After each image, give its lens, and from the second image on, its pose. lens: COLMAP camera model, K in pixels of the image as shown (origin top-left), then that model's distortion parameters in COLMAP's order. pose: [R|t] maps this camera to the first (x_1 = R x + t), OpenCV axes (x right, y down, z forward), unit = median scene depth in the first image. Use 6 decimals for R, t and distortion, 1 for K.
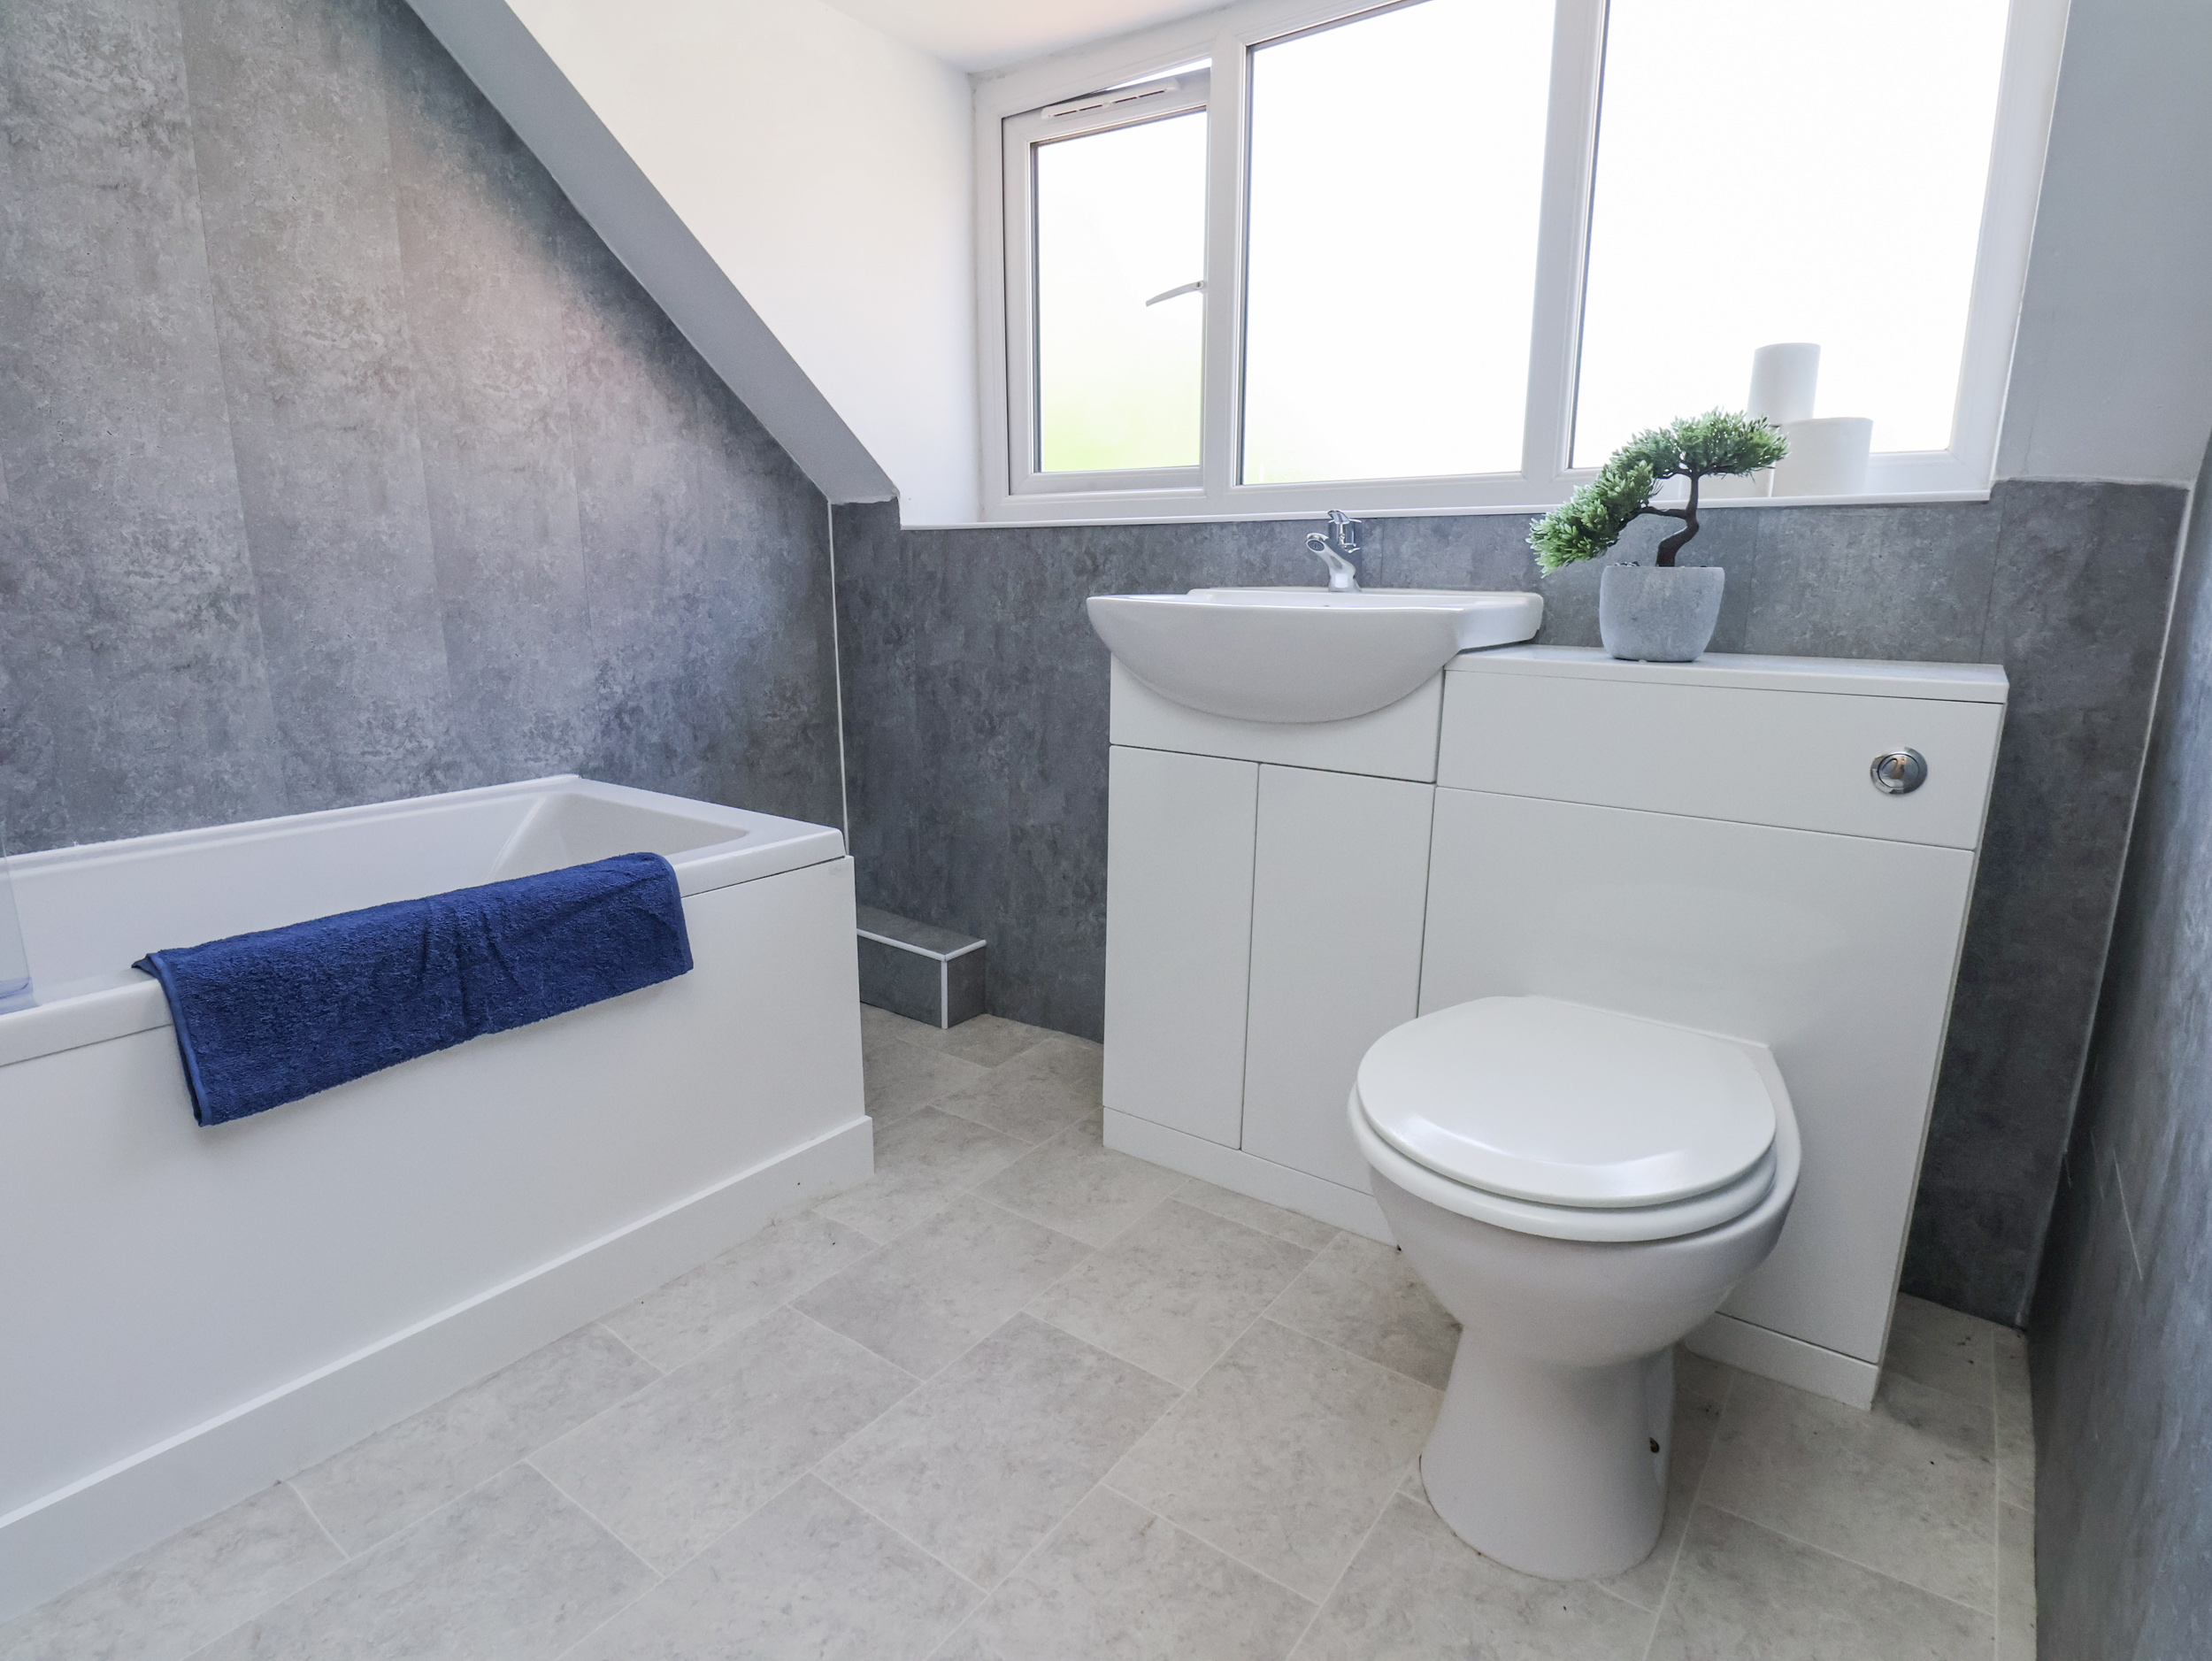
lens RADIAL K [[1167.2, 0, 1117.9], [0, 1167.2, 833.8], [0, 0, 1]] dist [0.003275, -0.015248]
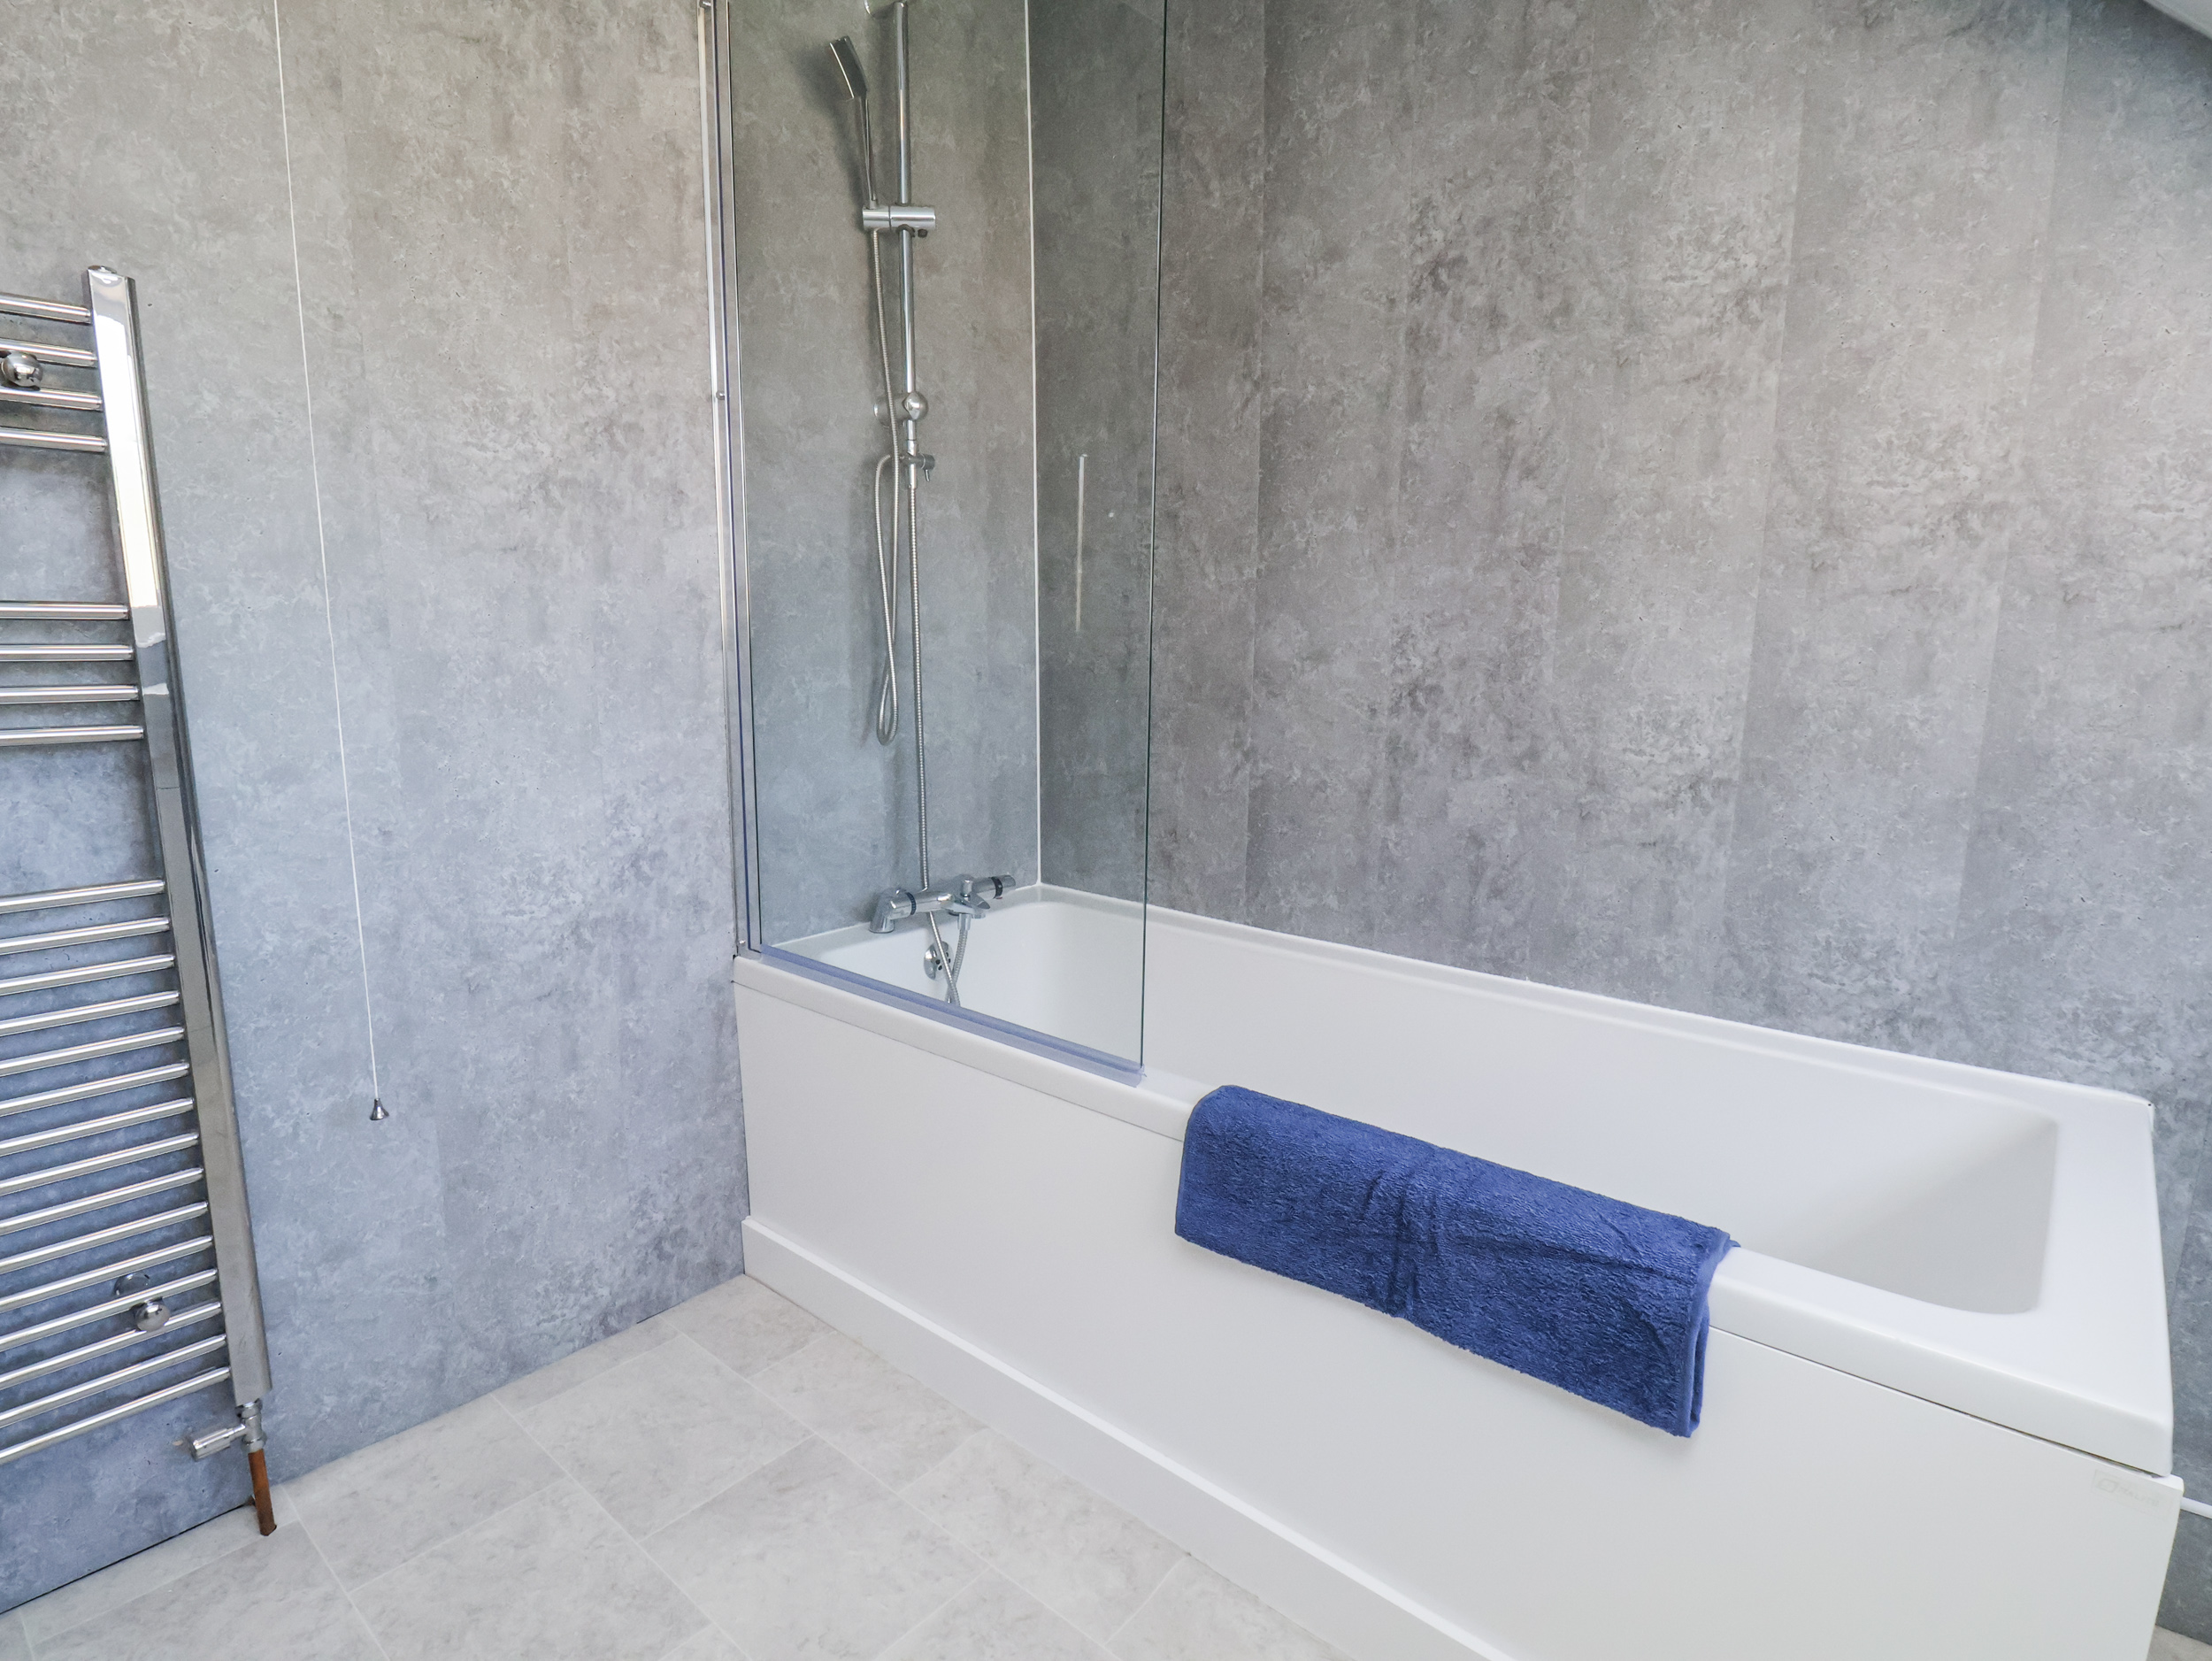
lens RADIAL K [[1167.2, 0, 1117.9], [0, 1167.2, 833.8], [0, 0, 1]] dist [0.003275, -0.015248]
pose [[-0.081638, 0.160852, -0.983596, 0.214207], [-0.221308, 0.959328, 0.175252, -0.220590], [0.971781, 0.231985, -0.042719, 0.578879]]
